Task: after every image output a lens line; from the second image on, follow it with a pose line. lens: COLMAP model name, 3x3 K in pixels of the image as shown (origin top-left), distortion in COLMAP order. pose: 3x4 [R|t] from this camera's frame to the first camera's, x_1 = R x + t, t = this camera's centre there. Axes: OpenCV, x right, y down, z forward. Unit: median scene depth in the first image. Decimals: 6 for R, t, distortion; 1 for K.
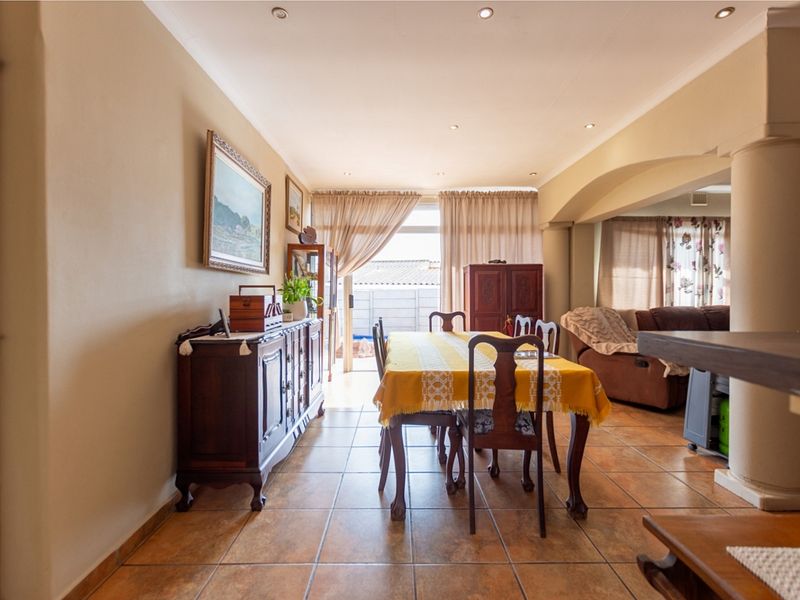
lens RADIAL K [[396.2, 0, 400.0], [0, 396.2, 300.0], [0, 0, 1]] dist [0.000562, 0.000852]
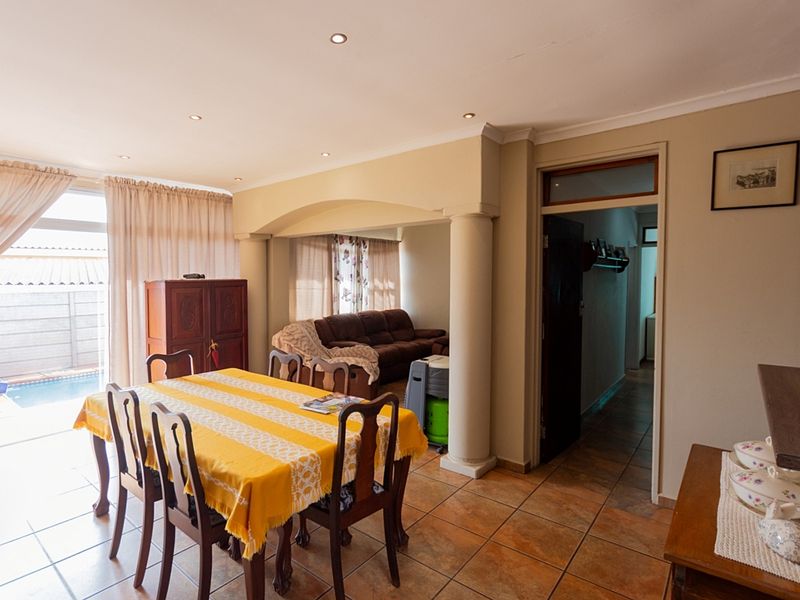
lens RADIAL K [[424.3, 0, 400.0], [0, 424.3, 300.0], [0, 0, 1]] dist [-0.011559, 0.000180]
pose [[0.639948, -0.032082, 0.767748, -0.148966], [0.021078, 0.999485, 0.024196, -0.054984], [-0.768129, 0.000699, 0.640295, 0.100745]]
